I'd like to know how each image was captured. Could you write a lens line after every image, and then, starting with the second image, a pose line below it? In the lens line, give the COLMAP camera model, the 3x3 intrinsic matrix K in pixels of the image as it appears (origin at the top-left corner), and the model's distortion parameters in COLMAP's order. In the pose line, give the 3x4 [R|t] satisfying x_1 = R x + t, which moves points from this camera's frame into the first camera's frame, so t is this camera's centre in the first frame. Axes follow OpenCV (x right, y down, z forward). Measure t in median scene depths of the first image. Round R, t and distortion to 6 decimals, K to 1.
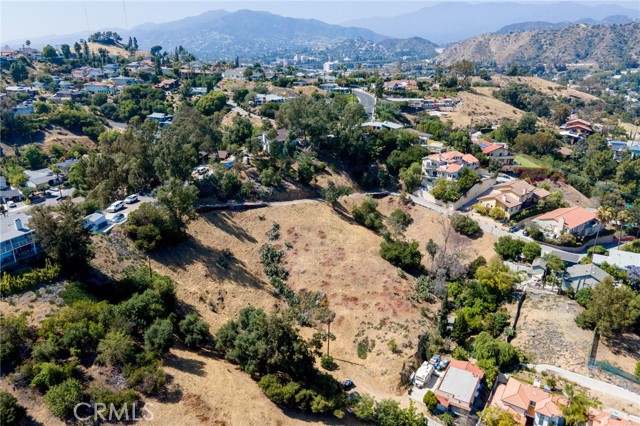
lens RADIAL K [[468.9, 0, 319.4], [0, 468.9, 223.7], [0, 0, 1]] dist [0.037781, 0.006476]
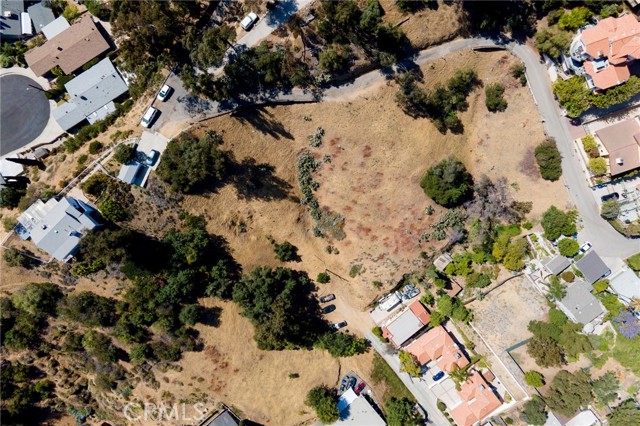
lens RADIAL K [[454.9, 0, 322.3], [0, 454.9, 209.1], [0, 0, 1]] dist [0.017603, -0.000760]
pose [[0.934789, 0.353299, -0.036735, -0.003576], [-0.087693, 0.329762, 0.939982, -0.697040], [0.344209, -0.875464, 0.339240, 0.514932]]
